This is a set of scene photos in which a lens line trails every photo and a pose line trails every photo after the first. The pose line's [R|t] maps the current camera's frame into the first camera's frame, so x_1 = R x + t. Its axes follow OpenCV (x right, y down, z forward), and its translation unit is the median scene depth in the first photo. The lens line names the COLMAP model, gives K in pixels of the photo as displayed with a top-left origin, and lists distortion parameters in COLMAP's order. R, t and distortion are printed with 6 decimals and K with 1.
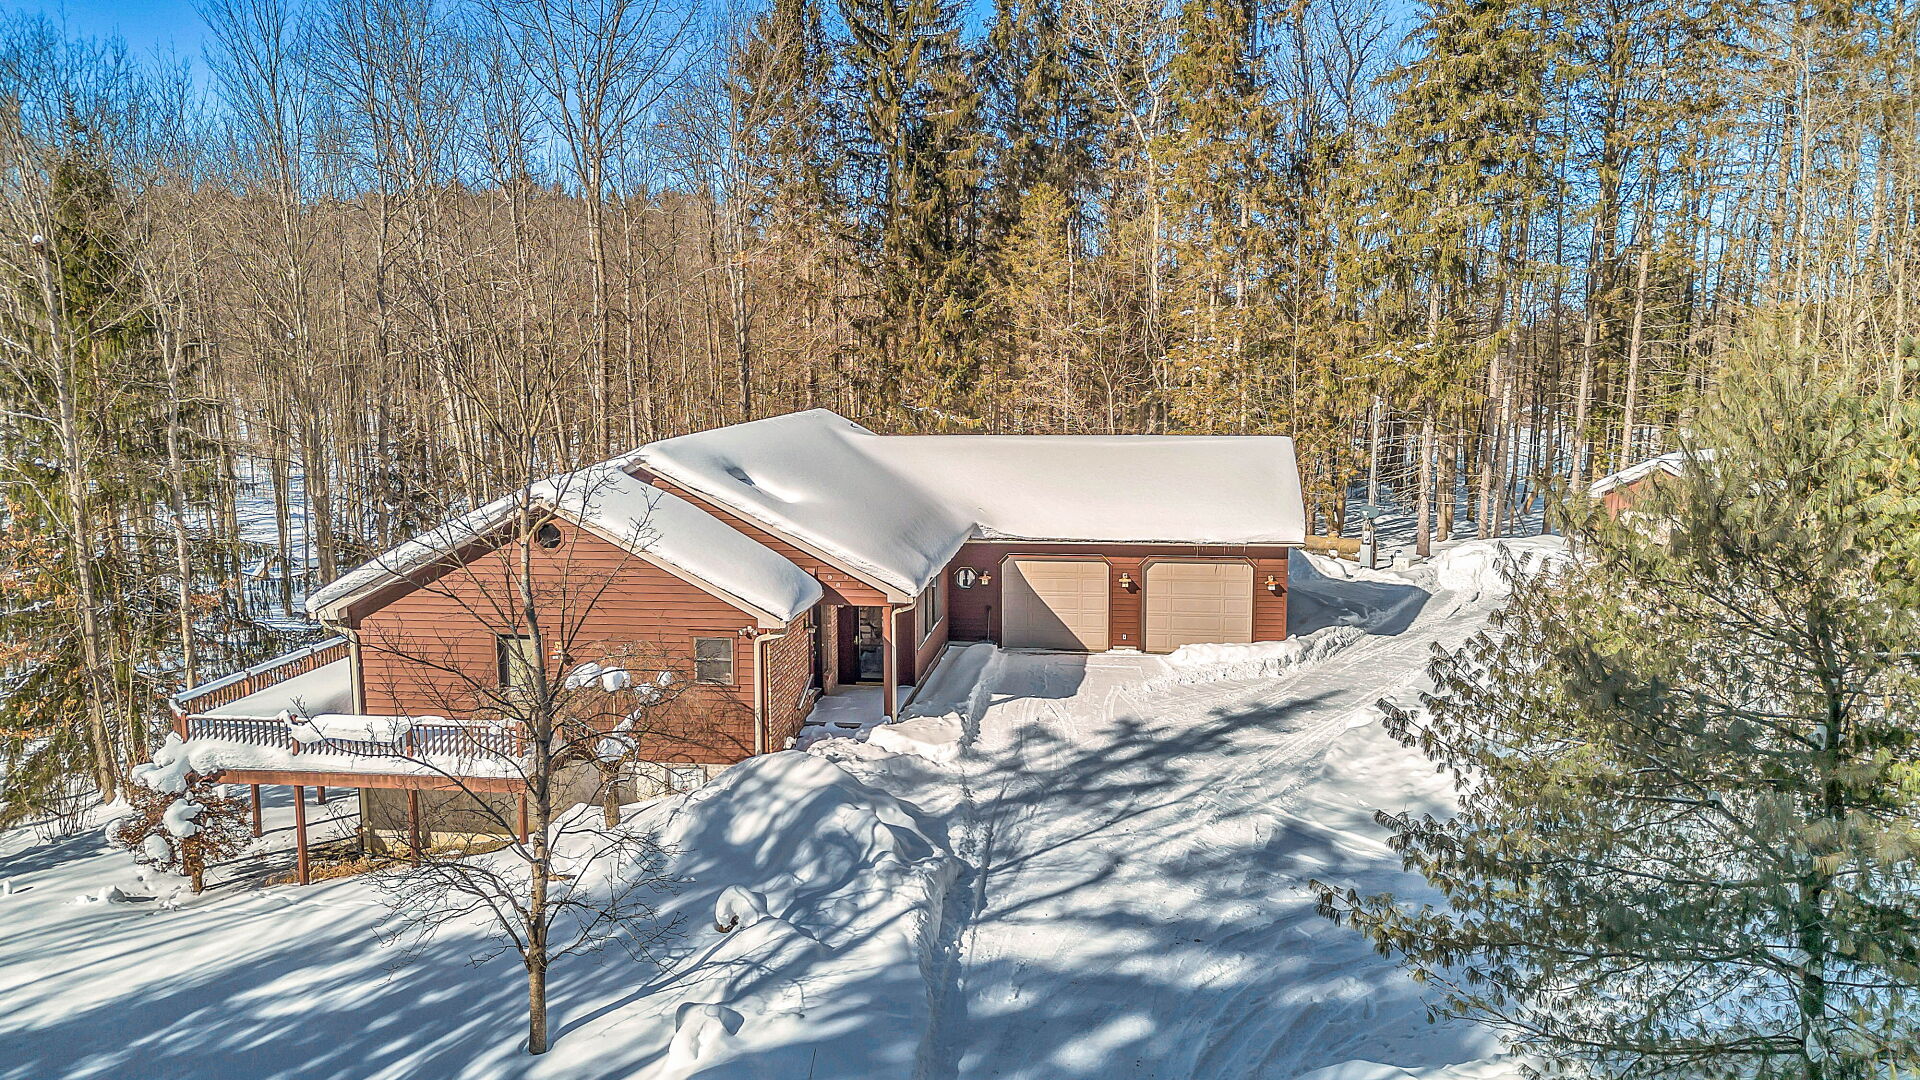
lens RADIAL K [[1371.2, 0, 963.6], [0, 1371.2, 539.9], [0, 0, 1]] dist [0.076167, -0.072107]
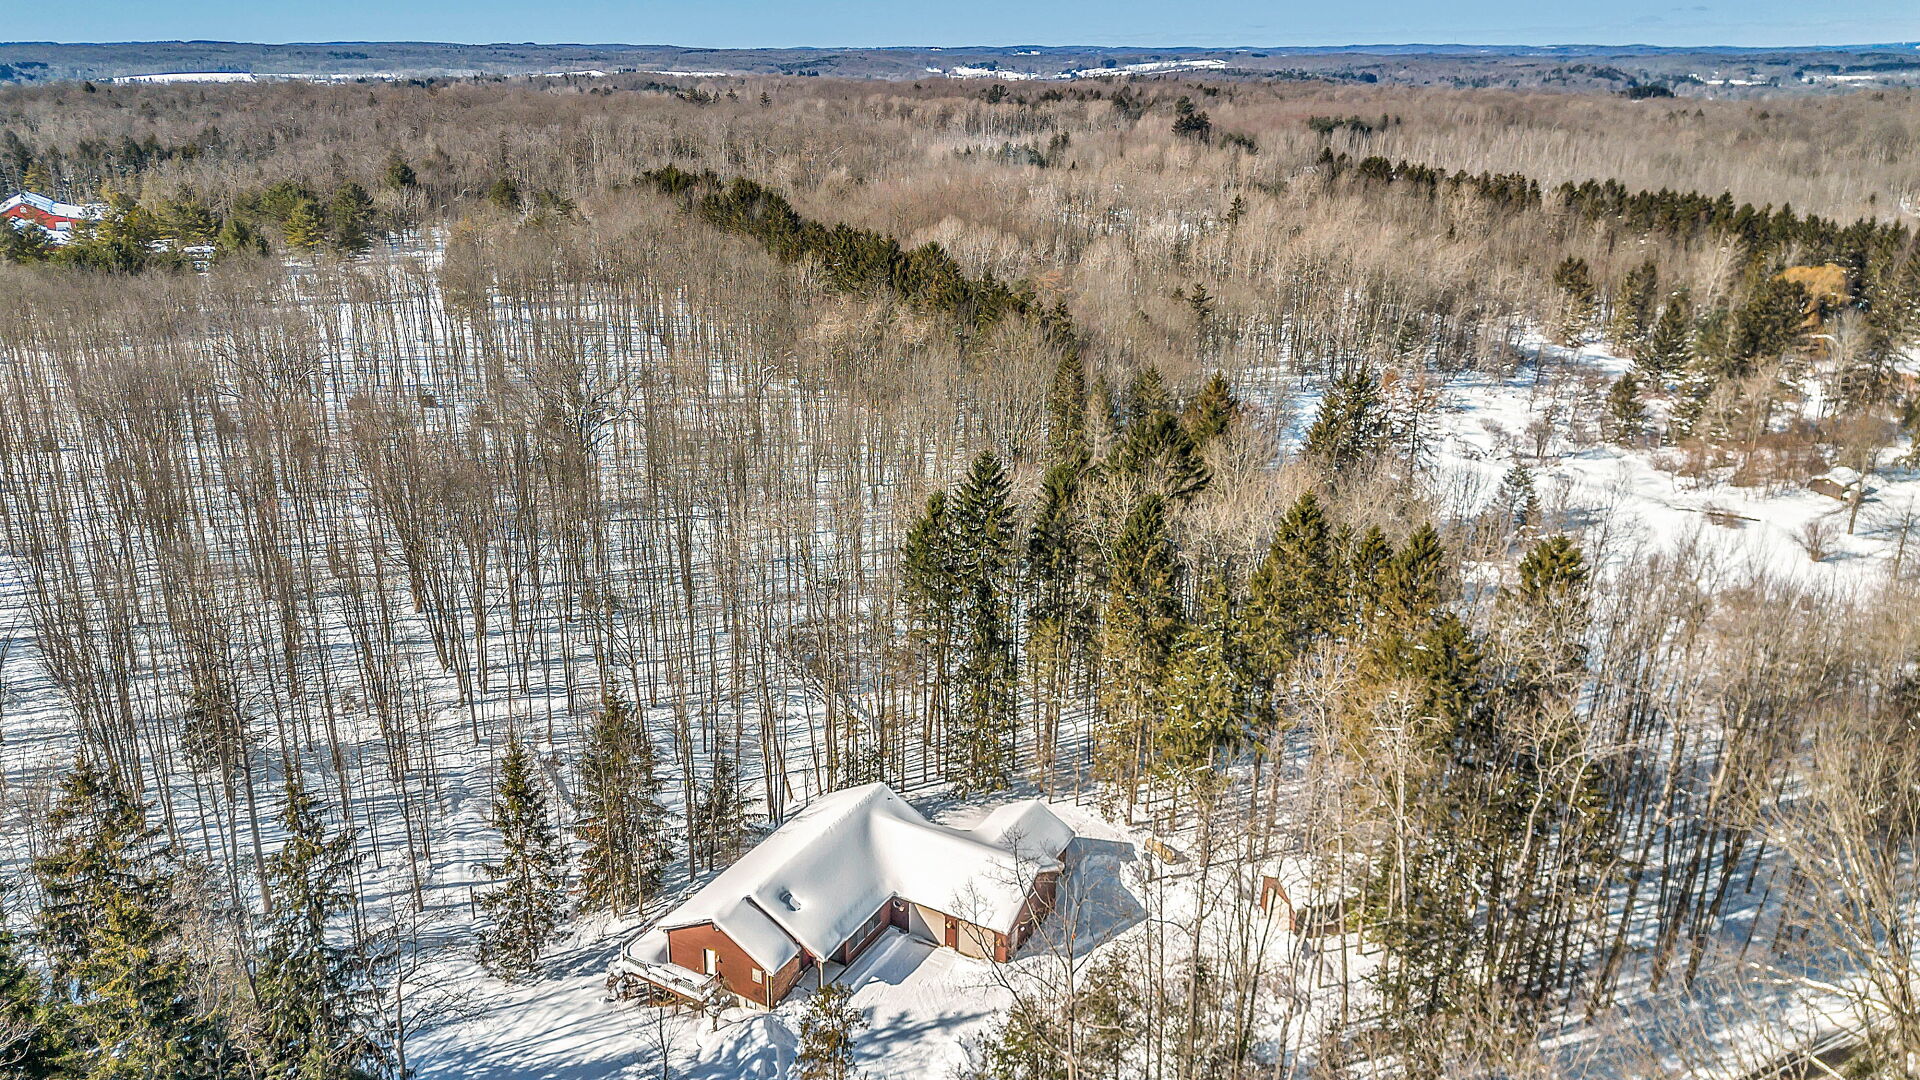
lens RADIAL K [[1371.2, 0, 933.7], [0, 1371.2, 507.4], [0, 0, 1]] dist [0.076167, -0.072107]
pose [[0.943481, 0.120037, -0.308927, 1.033489], [-0.065264, 0.981146, 0.181916, -1.560745], [0.324939, -0.151472, 0.933526, -1.659045]]
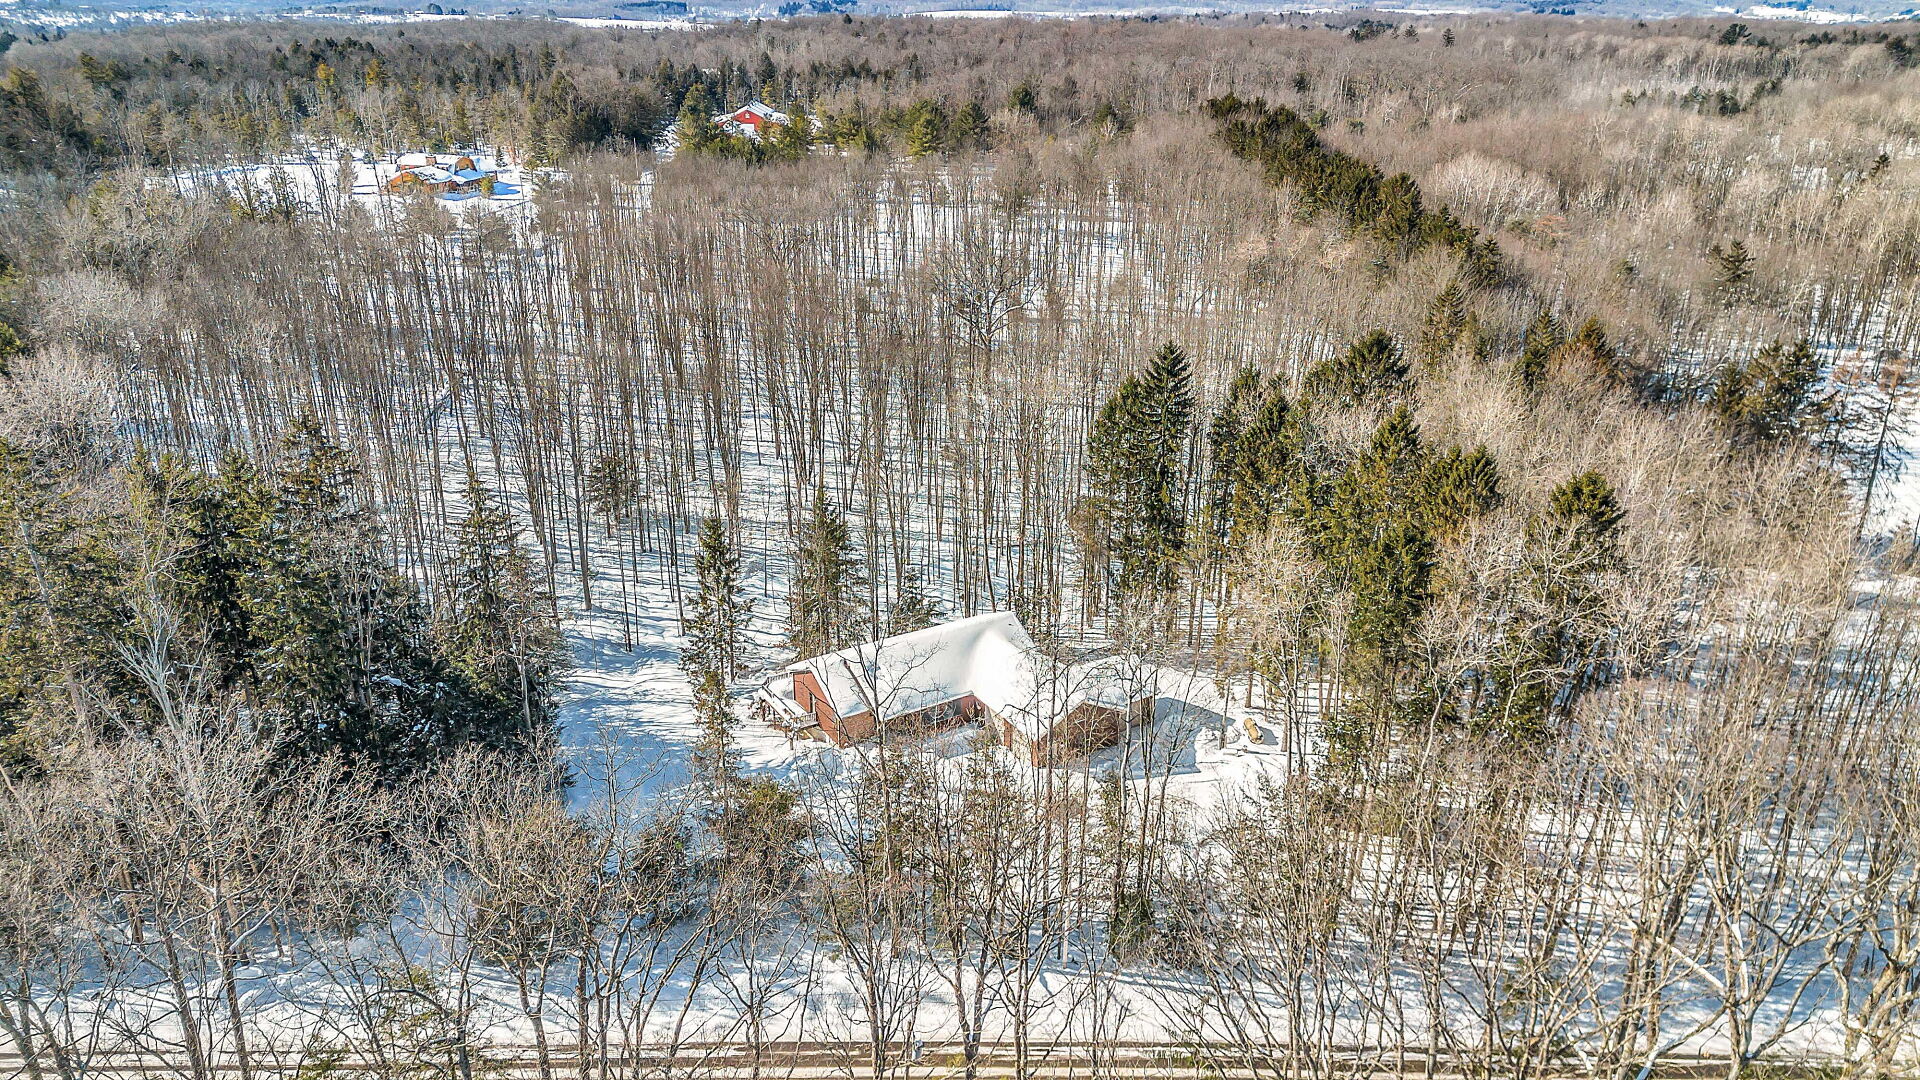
lens RADIAL K [[1371.2, 0, 963.5], [0, 1371.2, 520.7], [0, 0, 1]] dist [0.076167, -0.072107]
pose [[0.682696, 0.282899, -0.673717, 2.519085], [-0.127101, 0.953932, 0.271769, -1.555293], [0.719563, -0.099905, 0.687203, -1.364001]]
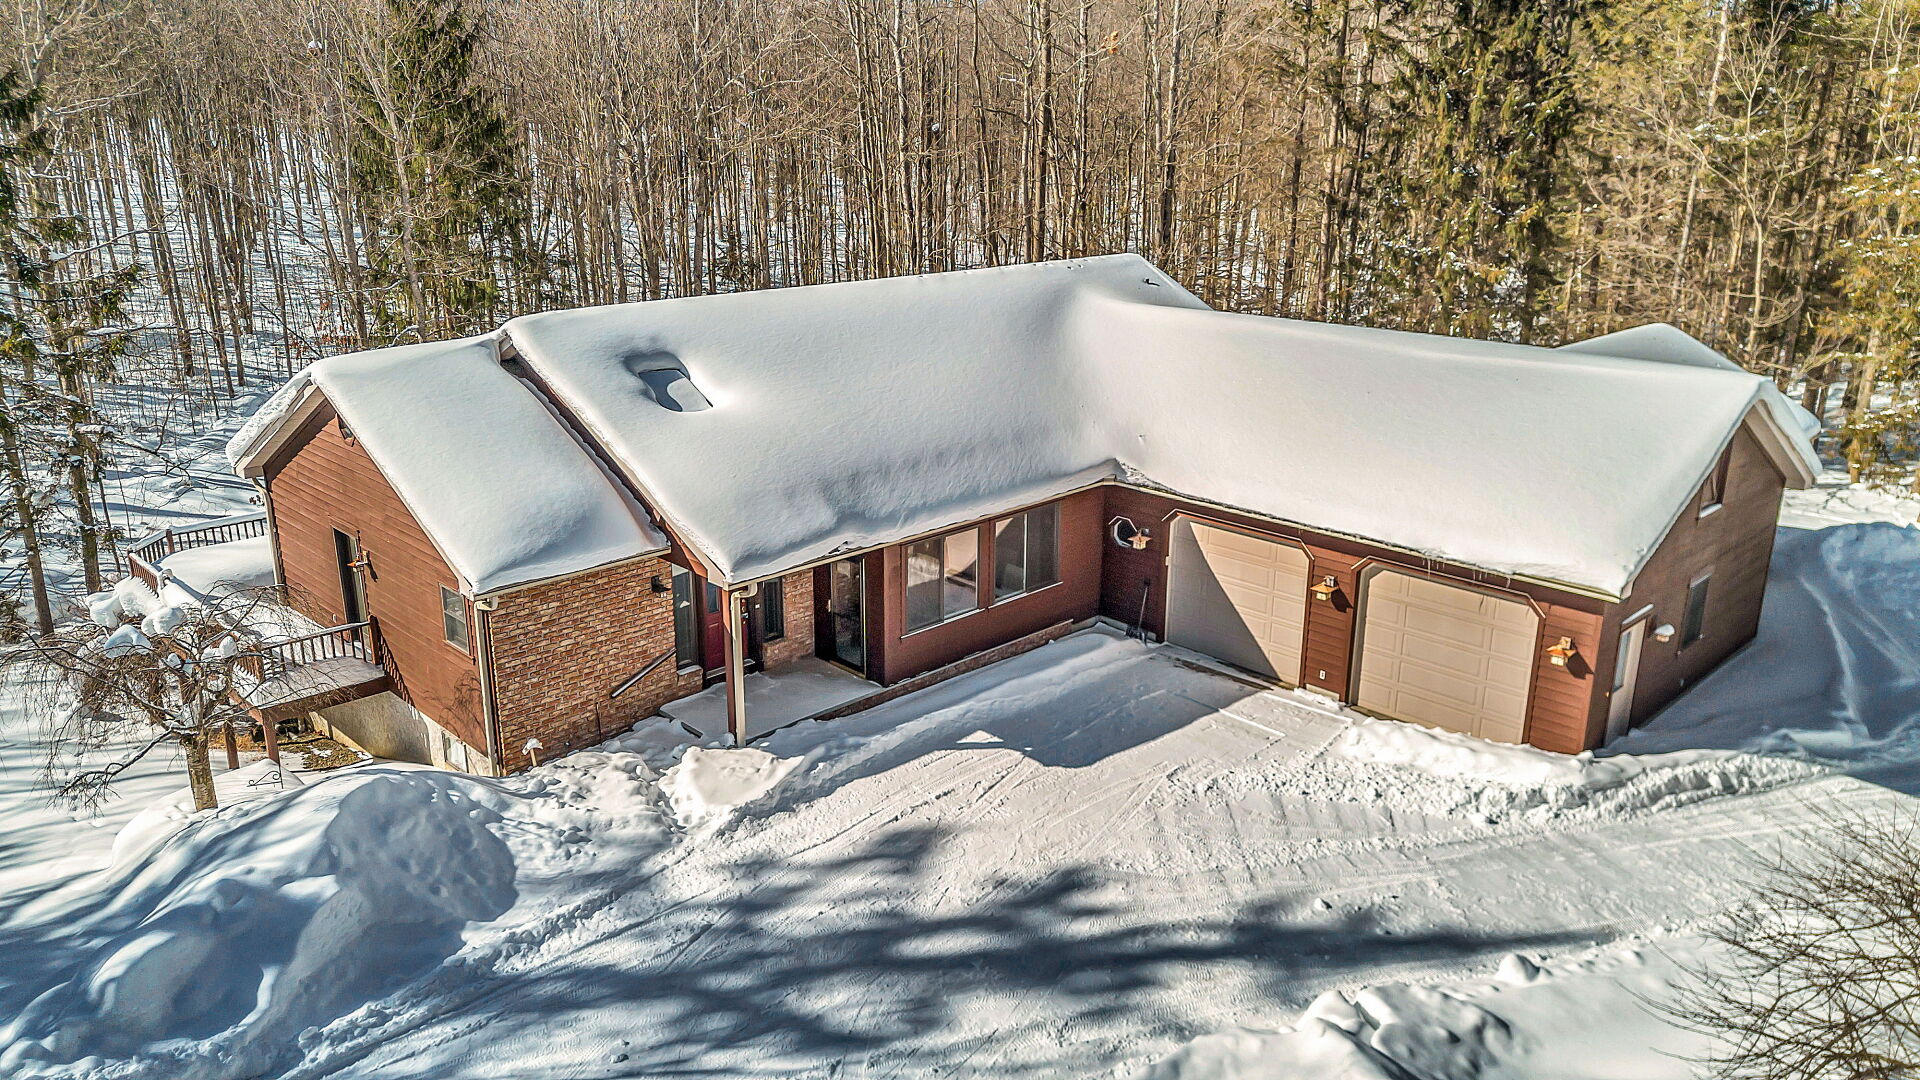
lens RADIAL K [[1371.2, 0, 952.5], [0, 1371.2, 470.8], [0, 0, 1]] dist [0.076167, -0.072107]
pose [[0.821536, 0.158105, -0.547797, 0.409994], [-0.096873, 0.985520, 0.139159, -0.120688], [0.561867, -0.061257, 0.824956, 0.537466]]
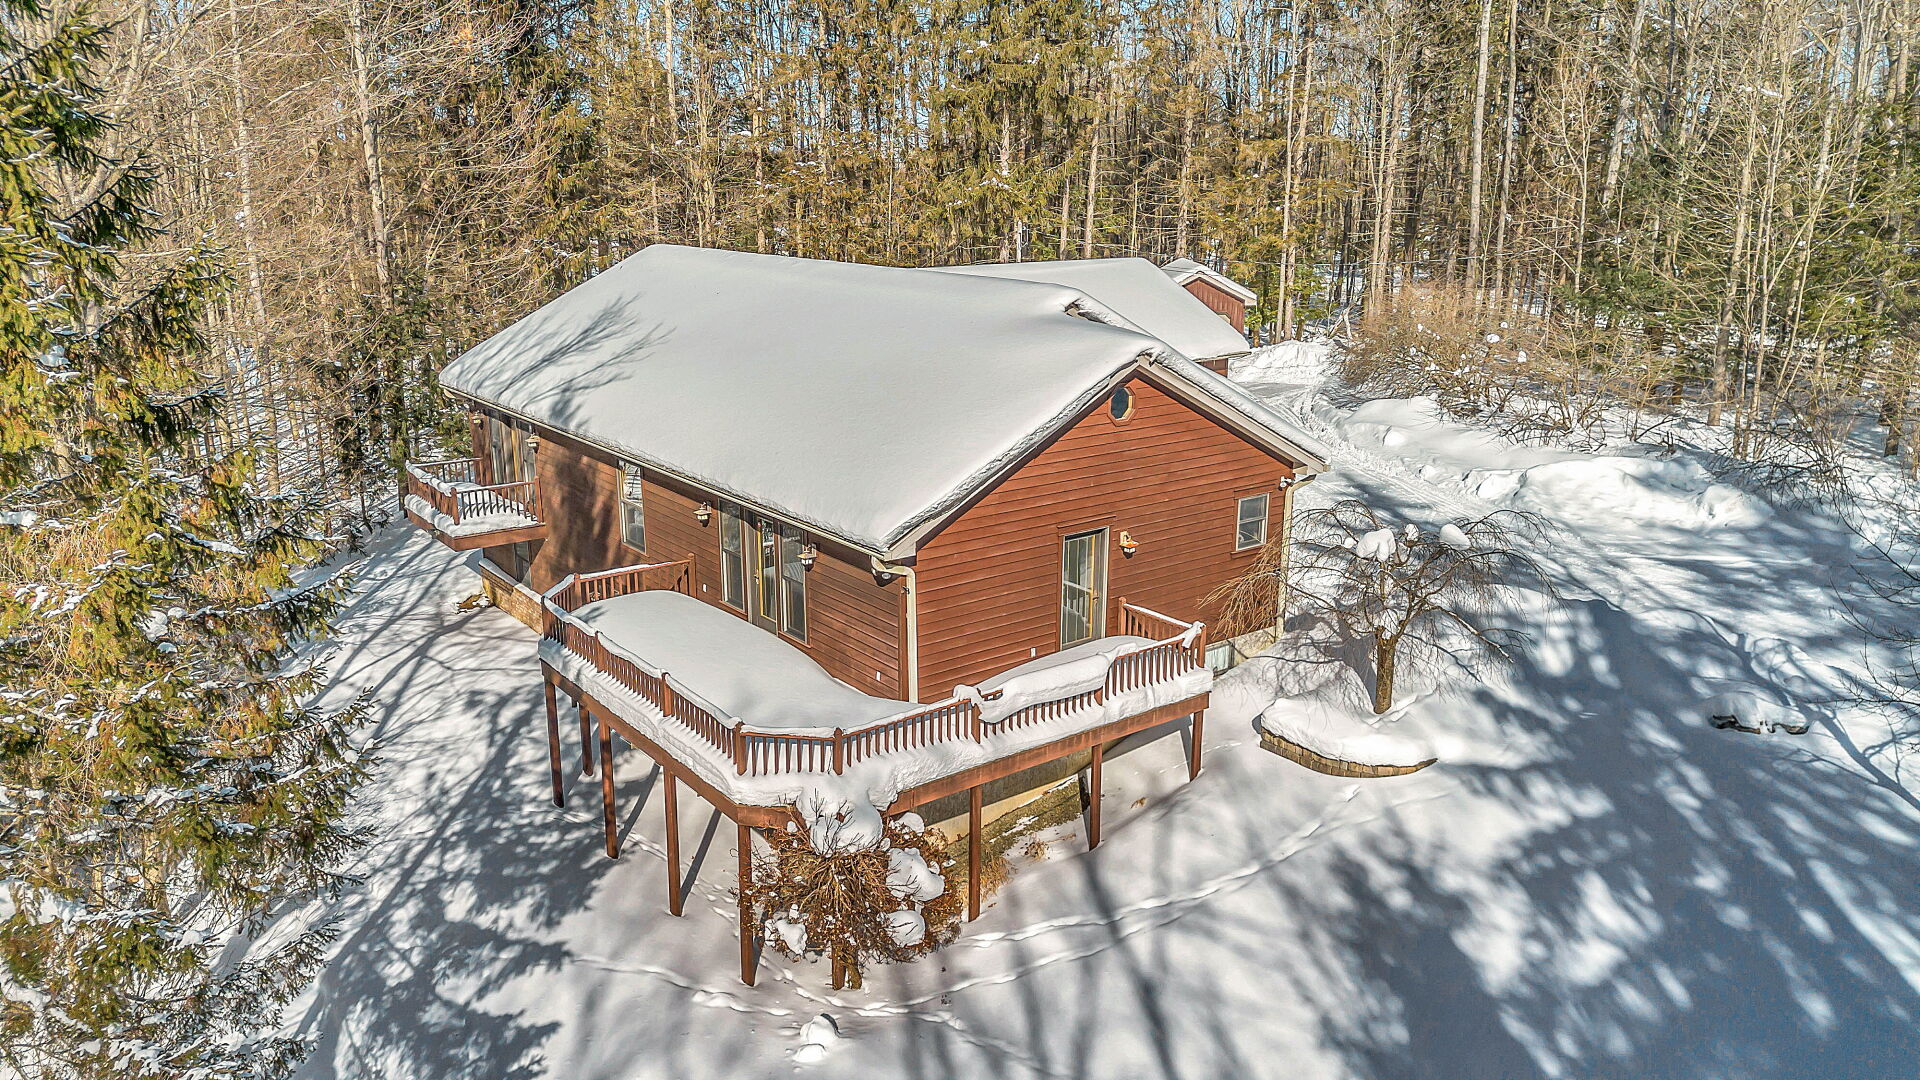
lens RADIAL K [[1371.2, 0, 955.9], [0, 1371.2, 530.5], [0, 0, 1]] dist [0.076167, -0.072107]
pose [[0.705447, -0.173097, 0.687301, -0.900527], [0.097766, 0.984214, 0.147527, -0.054761], [-0.701987, -0.036878, 0.711234, 0.481873]]
